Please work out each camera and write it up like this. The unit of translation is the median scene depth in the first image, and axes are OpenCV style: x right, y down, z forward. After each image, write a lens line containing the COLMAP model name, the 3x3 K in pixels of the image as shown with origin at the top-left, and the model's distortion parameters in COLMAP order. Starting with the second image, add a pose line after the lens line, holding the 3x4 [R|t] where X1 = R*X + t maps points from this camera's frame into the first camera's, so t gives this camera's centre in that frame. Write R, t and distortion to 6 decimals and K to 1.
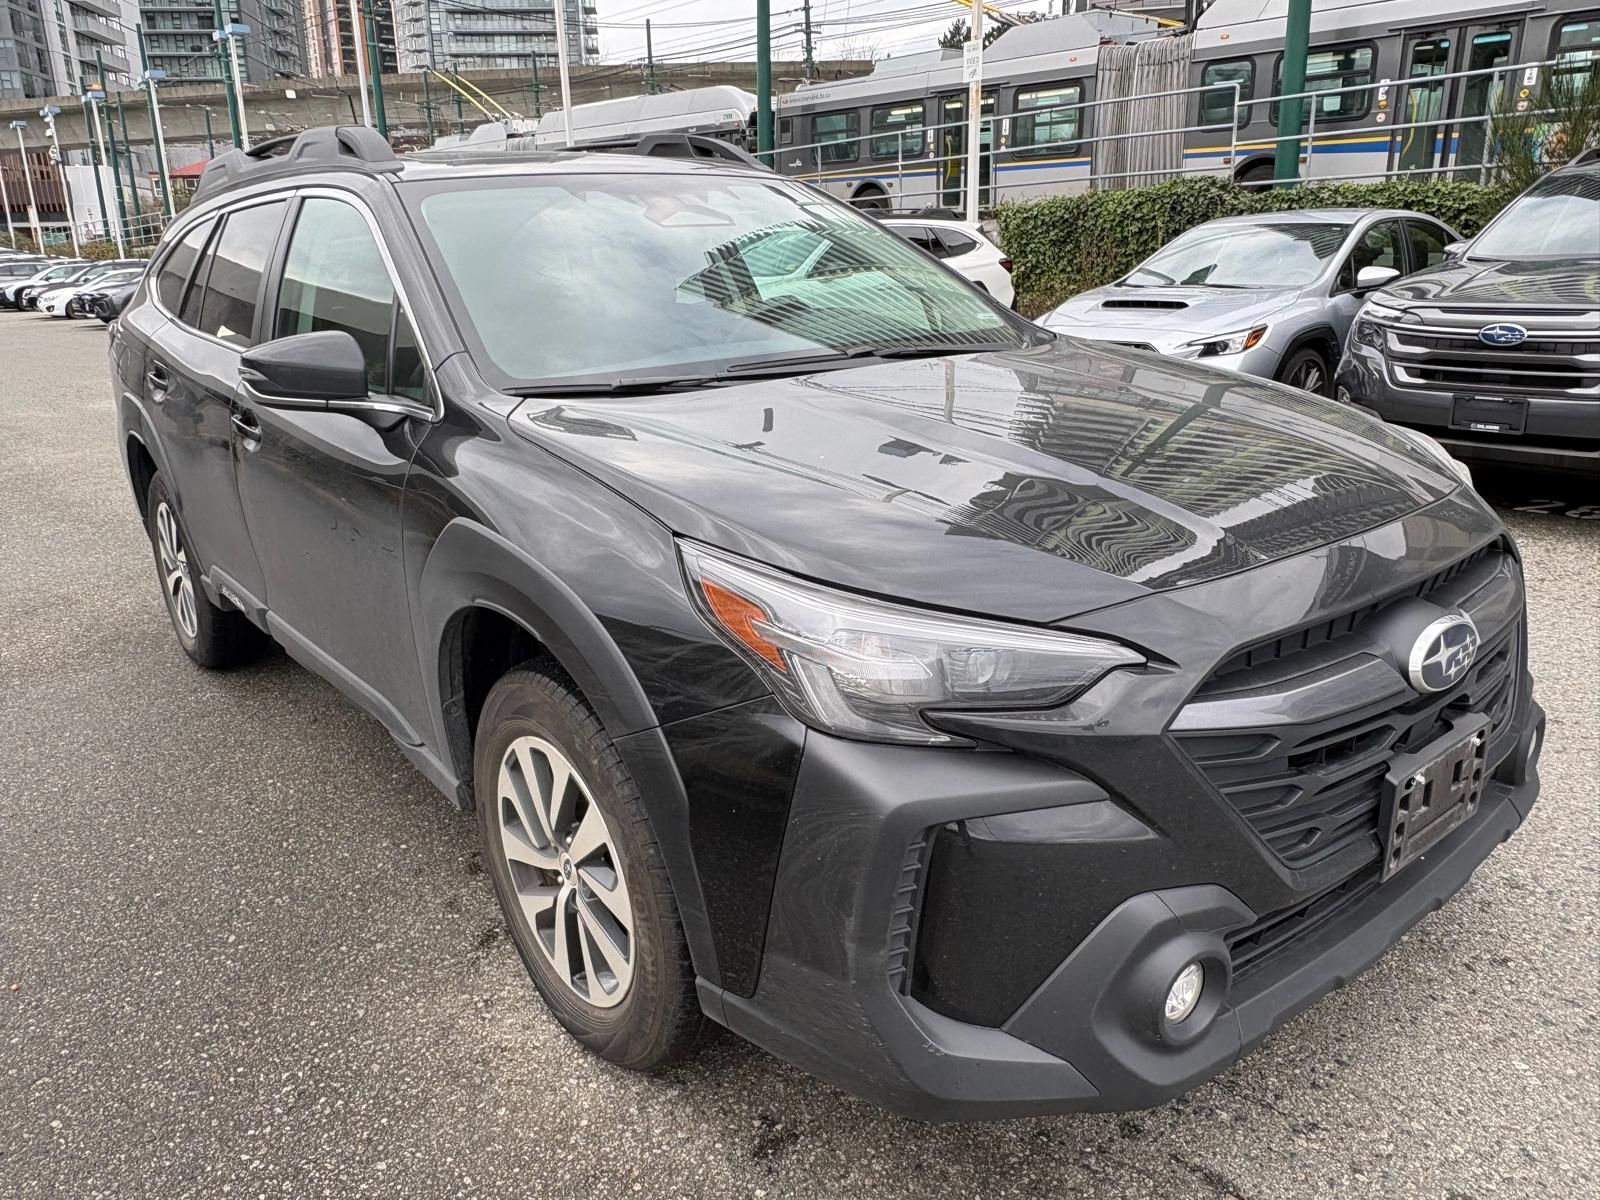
lens RADIAL K [[1157.3, 0, 804.3], [0, 1157.3, 594.6], [0, 0, 1]] dist [-0.001346, 0.003843]
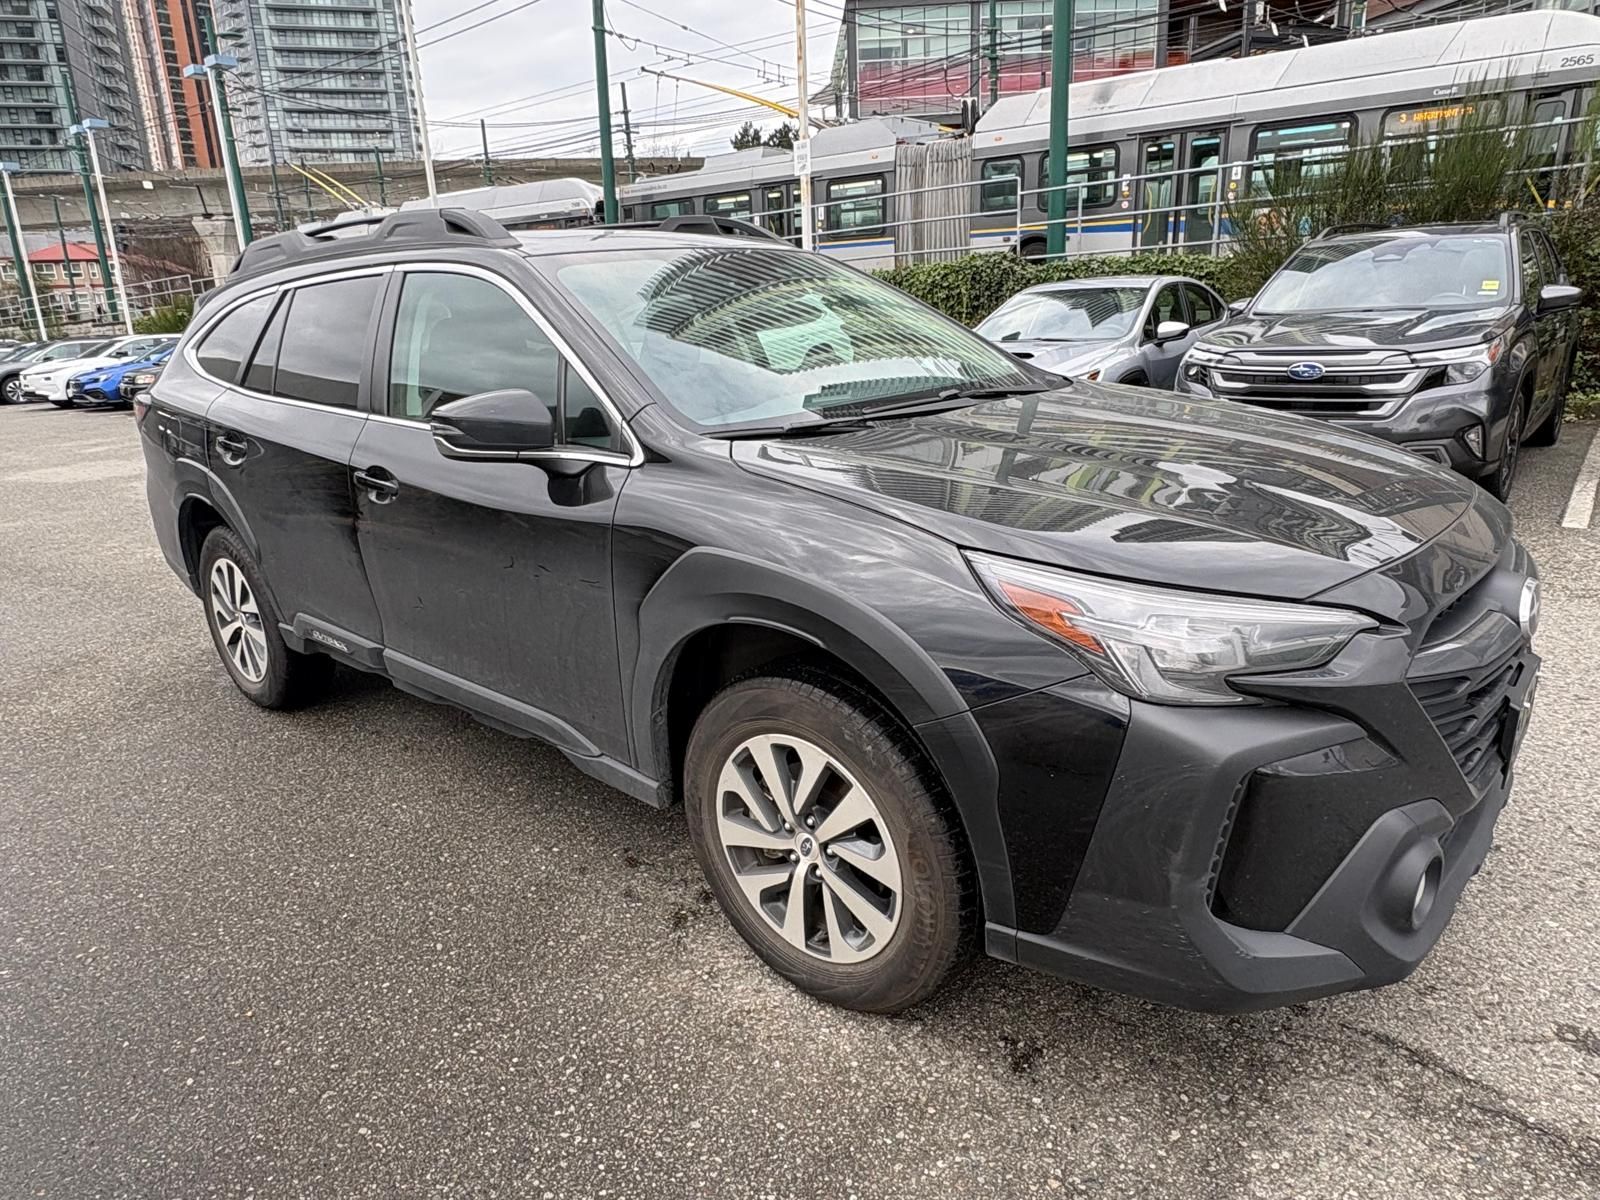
lens RADIAL K [[988.3, 0, 800.0], [0, 988.3, 600.0], [0, 0, 1]] dist [-0.000503, 0.002578]
pose [[0.986473, -0.062133, 0.151695, -0.133527], [0.063881, 0.997935, -0.006670, -0.000638], [-0.150967, 0.016271, 0.988405, 0.009938]]
